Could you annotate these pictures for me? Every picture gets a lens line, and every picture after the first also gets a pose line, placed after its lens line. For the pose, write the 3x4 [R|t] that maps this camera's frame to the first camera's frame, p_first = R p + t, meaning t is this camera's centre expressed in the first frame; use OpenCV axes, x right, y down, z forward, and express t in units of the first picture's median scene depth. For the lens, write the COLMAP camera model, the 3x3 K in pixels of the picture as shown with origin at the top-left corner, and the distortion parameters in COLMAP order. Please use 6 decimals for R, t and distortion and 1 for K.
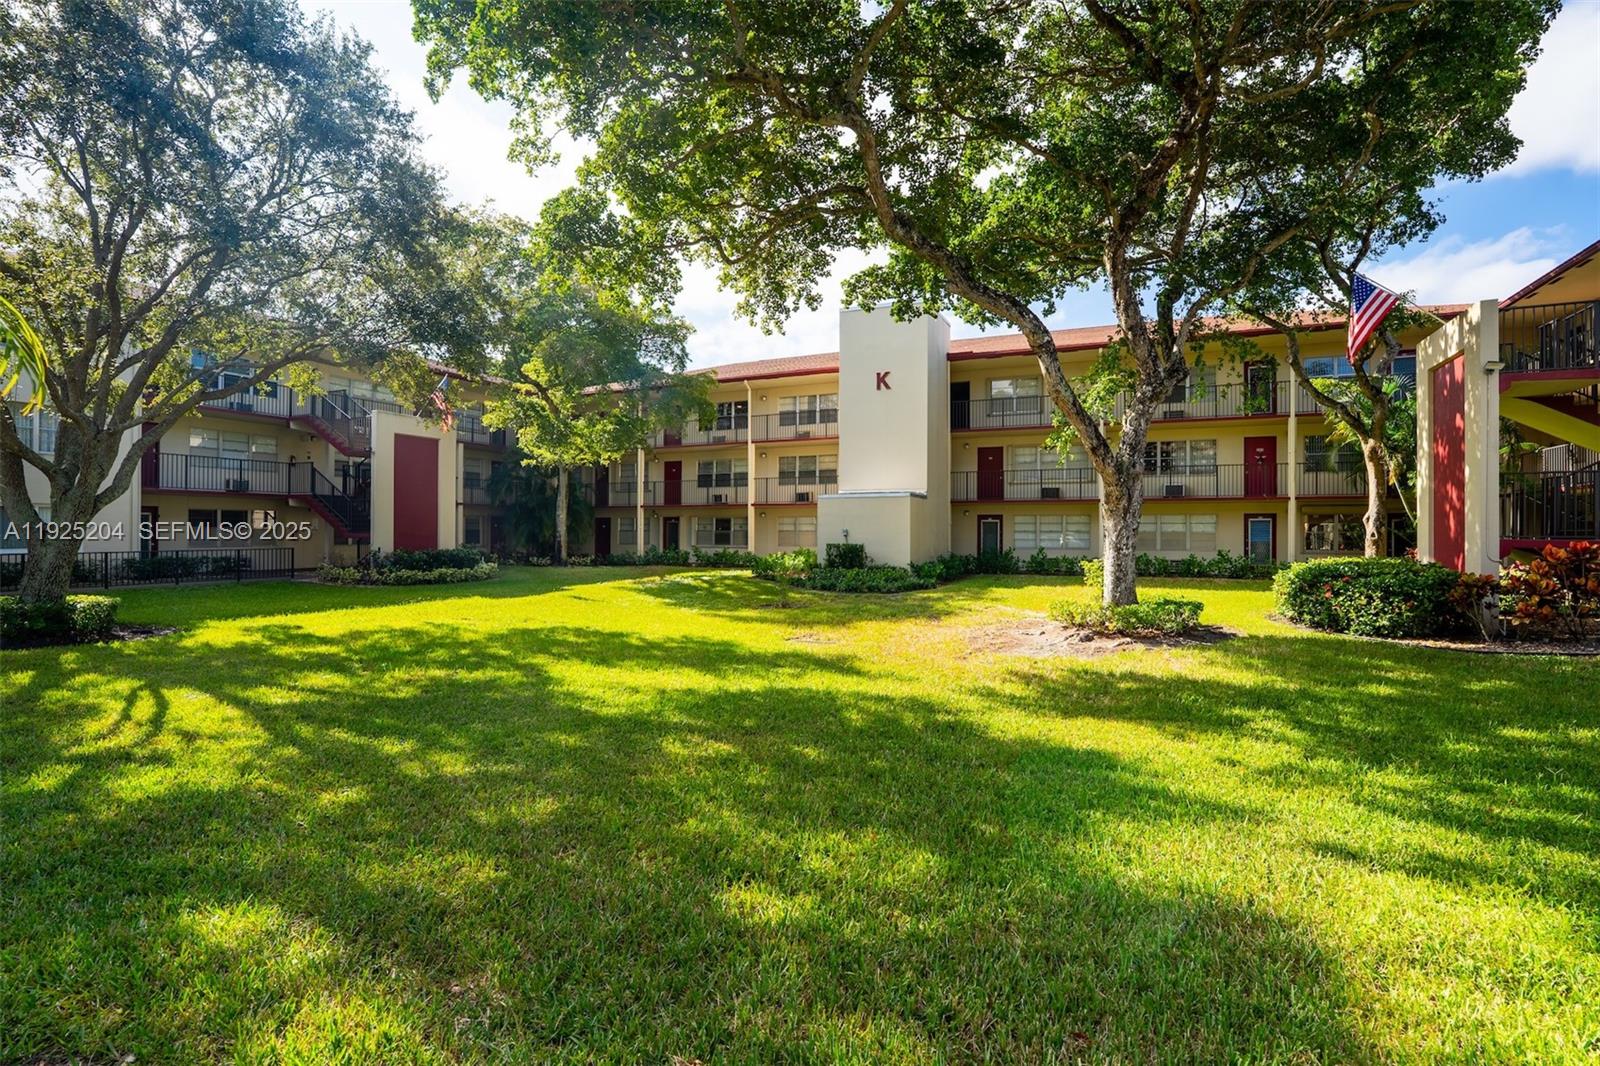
lens RADIAL K [[732.7, 0, 794.5], [0, 732.7, 529.1], [0, 0, 1]] dist [-0.009993, 0.000317]
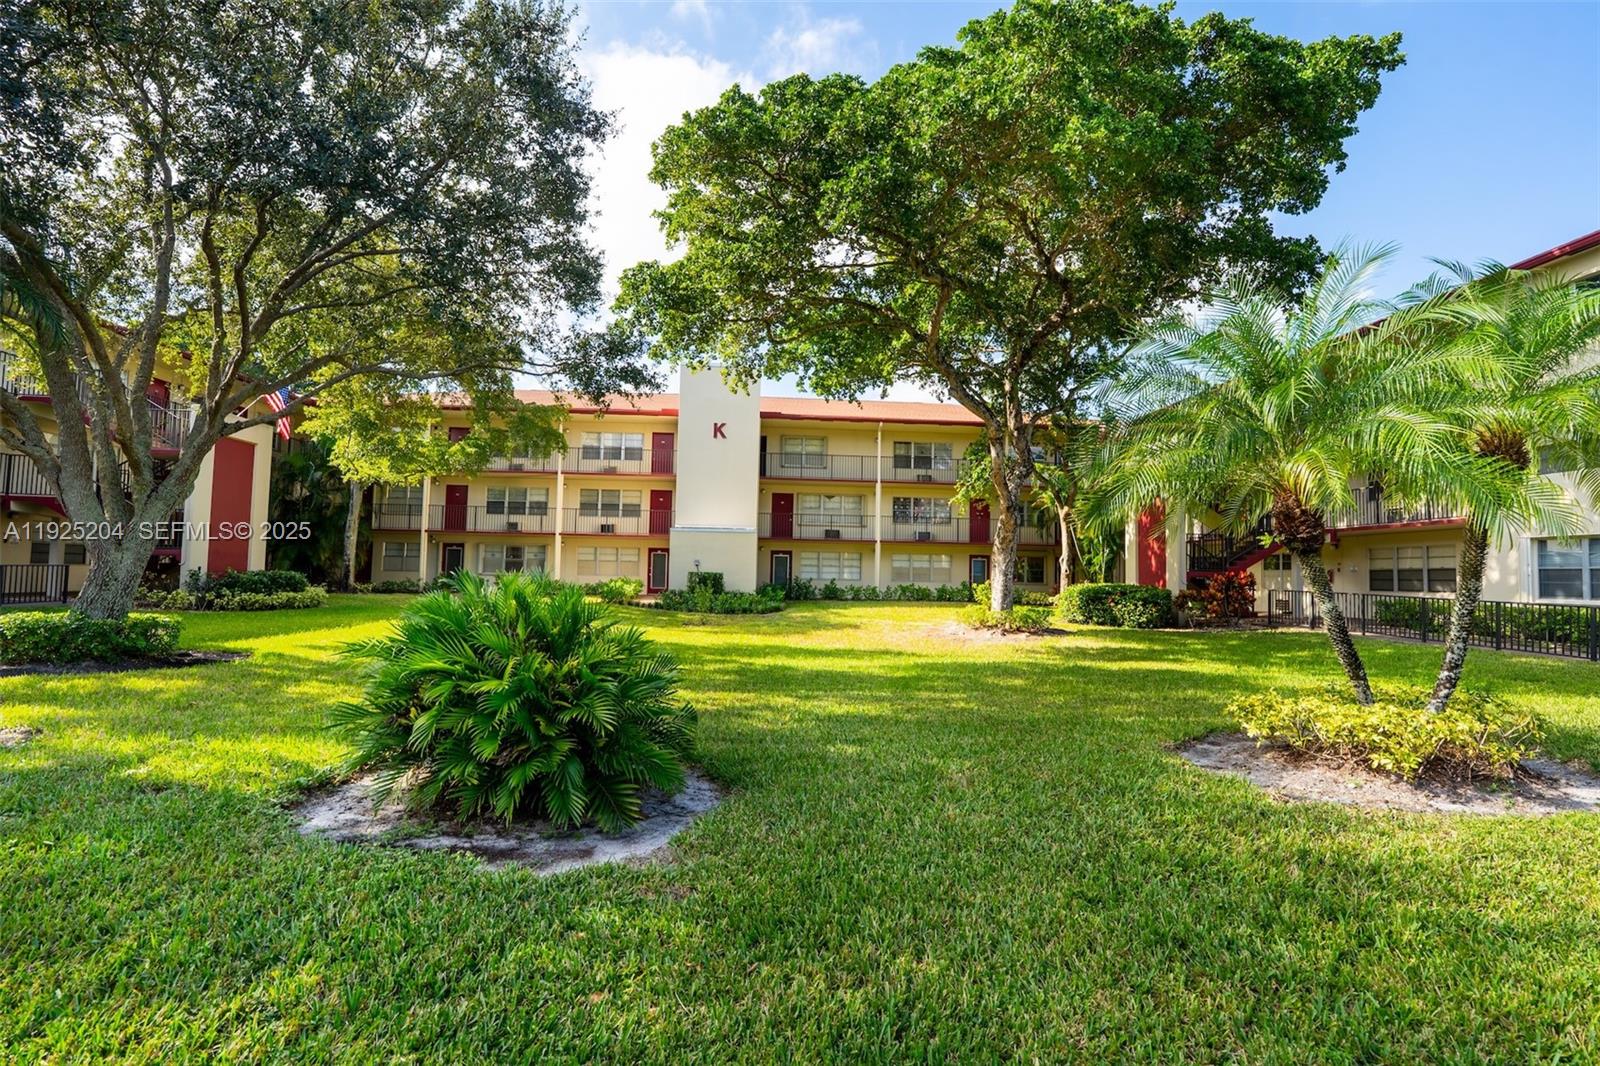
lens RADIAL K [[732.7, 0, 794.5], [0, 732.7, 529.1], [0, 0, 1]] dist [-0.009993, 0.000317]
pose [[0.887180, 0.042905, 0.459425, -0.278664], [-0.019722, 0.998284, -0.055144, 0.011269], [-0.461002, 0.039862, 0.886503, -0.055809]]
